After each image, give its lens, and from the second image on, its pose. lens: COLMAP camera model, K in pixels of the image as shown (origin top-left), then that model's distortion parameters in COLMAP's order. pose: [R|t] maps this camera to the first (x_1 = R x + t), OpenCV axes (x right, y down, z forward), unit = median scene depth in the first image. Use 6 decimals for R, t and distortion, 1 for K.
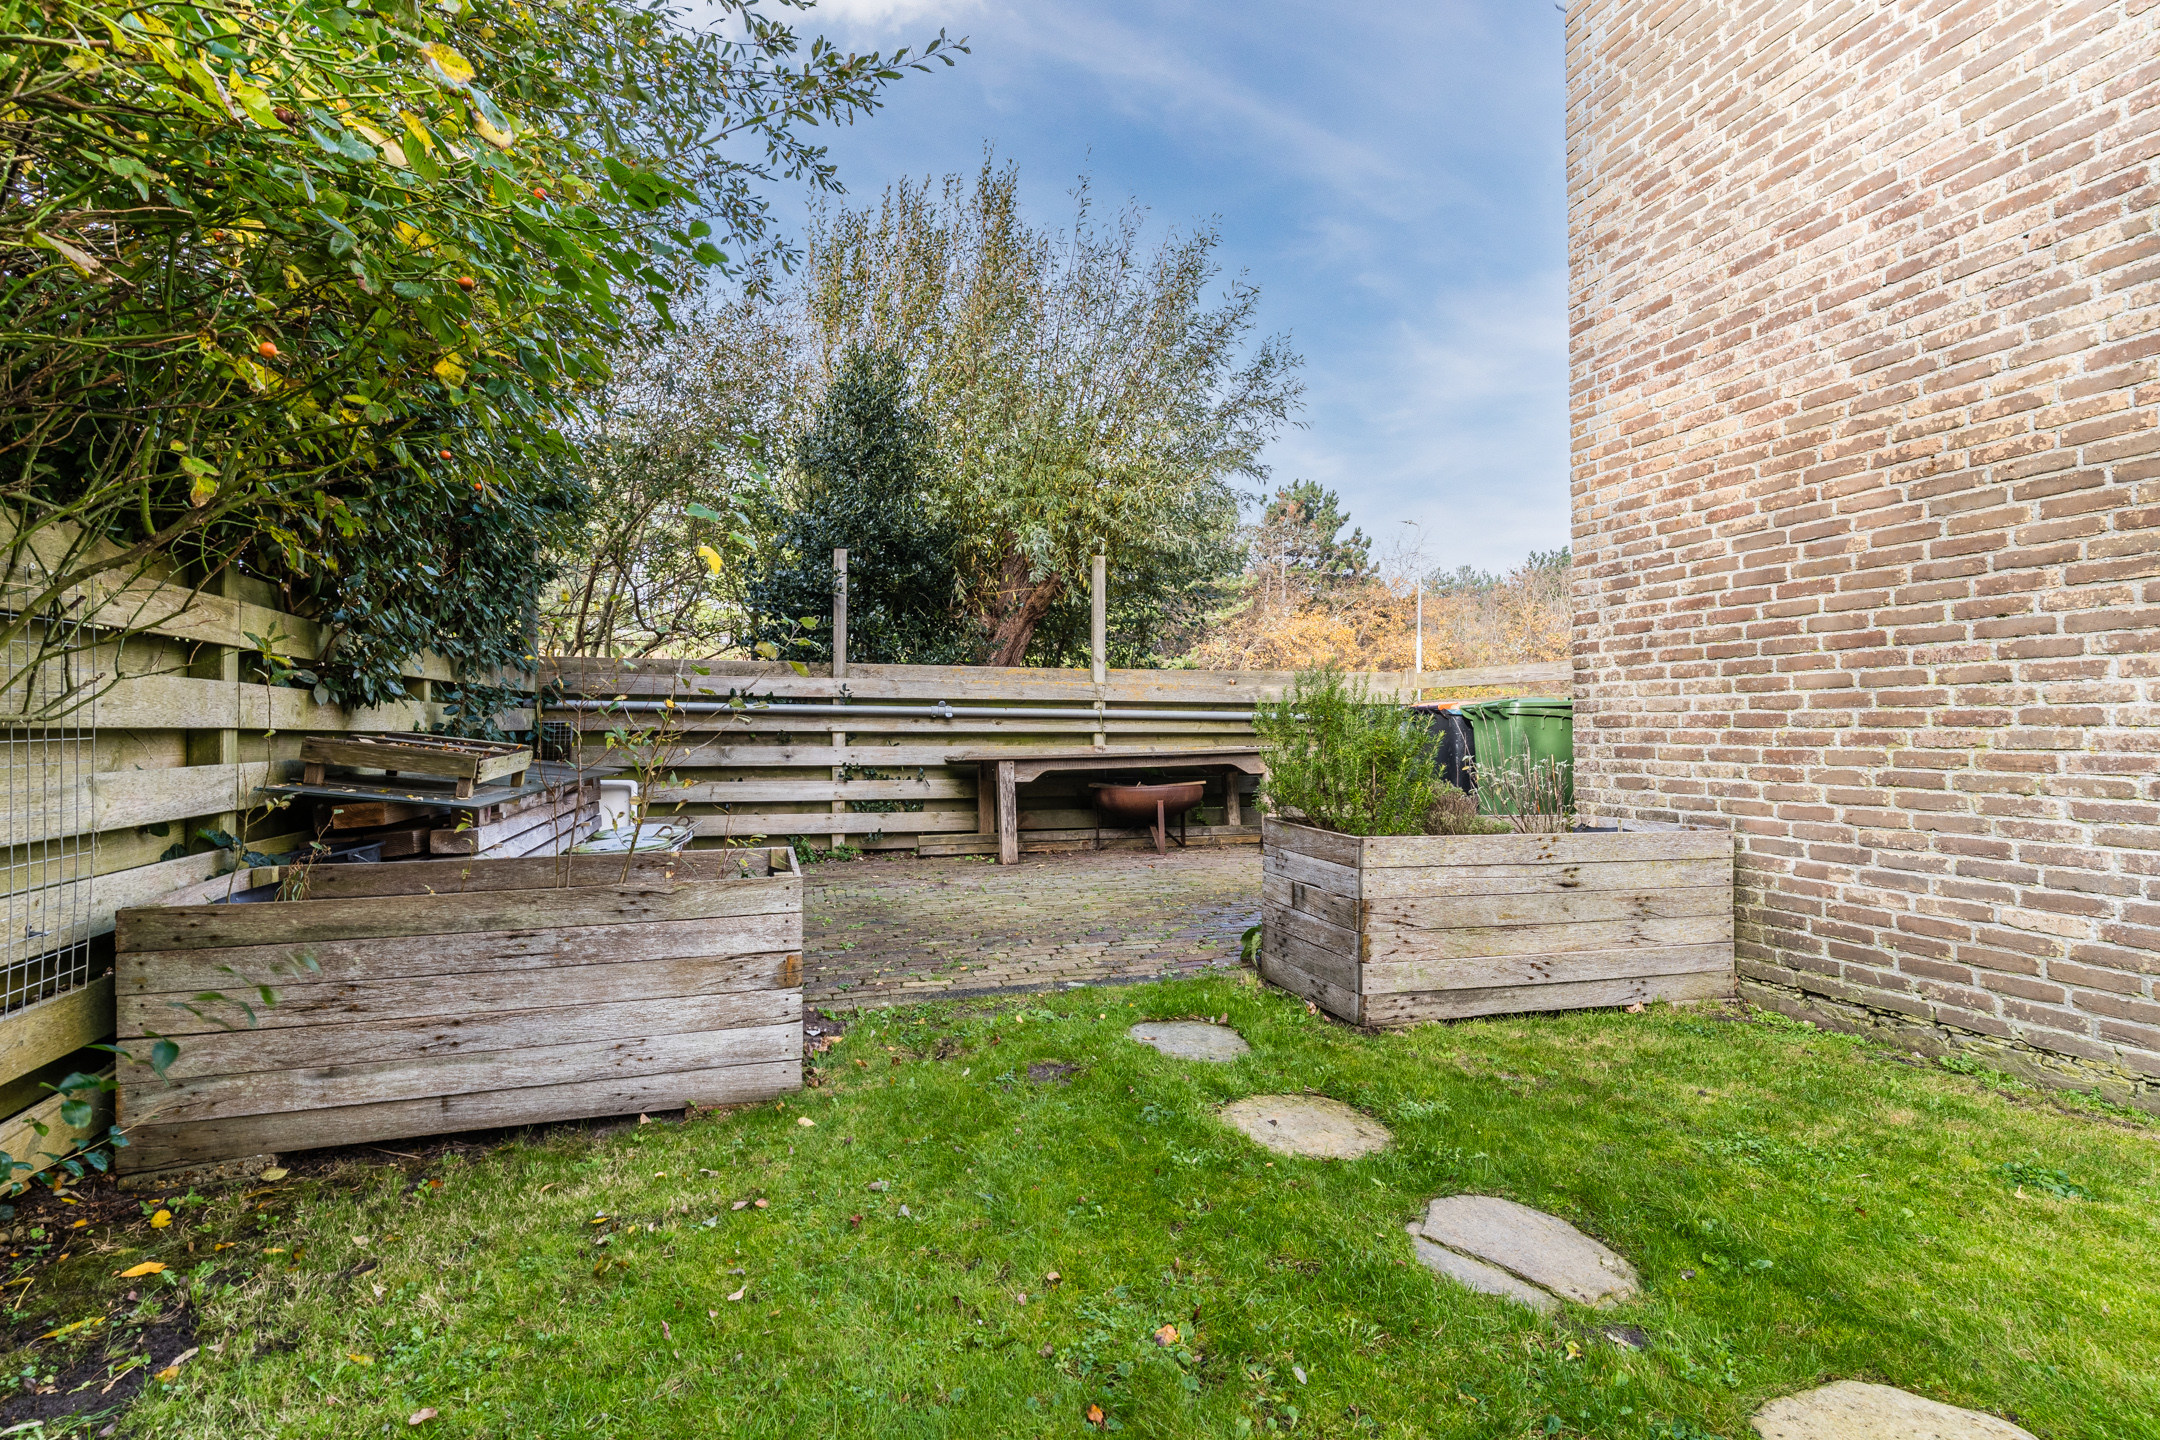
lens RADIAL K [[1060.4, 0, 1082.1], [0, 1060.4, 722.3], [0, 0, 1]] dist [0.003398, 0.000186]
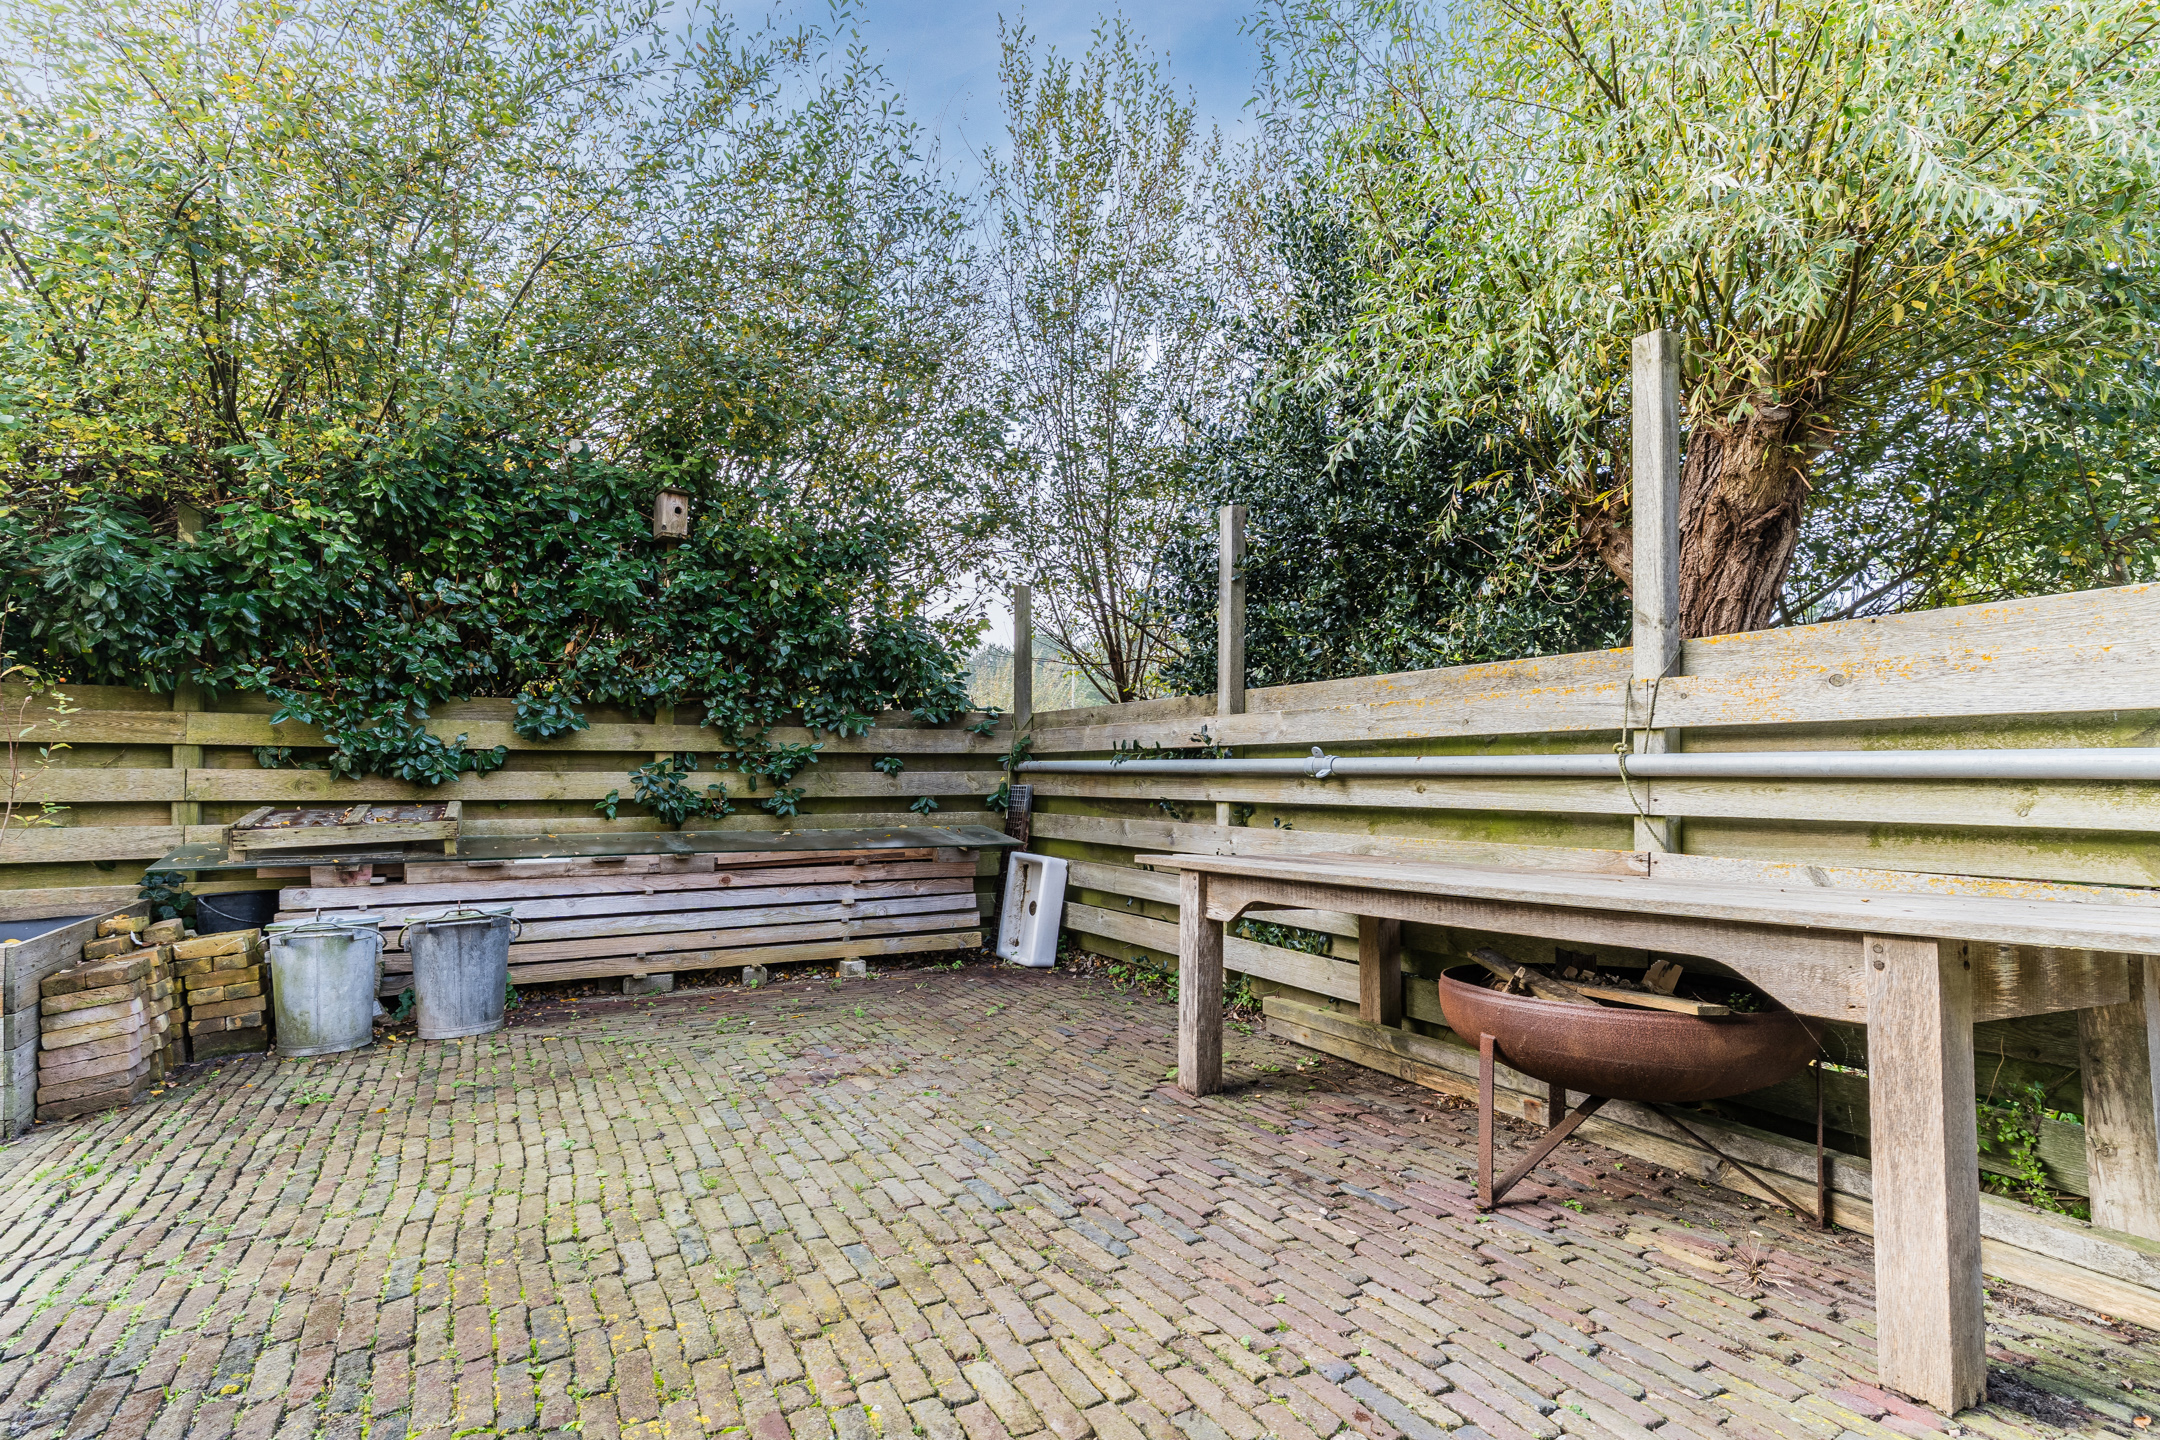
lens RADIAL K [[1060.4, 0, 1077.0], [0, 1060.4, 740.1], [0, 0, 1]] dist [0.003398, 0.000186]
pose [[0.189897, -0.037713, -0.981079, 0.305971], [0.006122, 0.999288, -0.037228, -0.003687], [0.981785, 0.001063, 0.189993, 0.661891]]
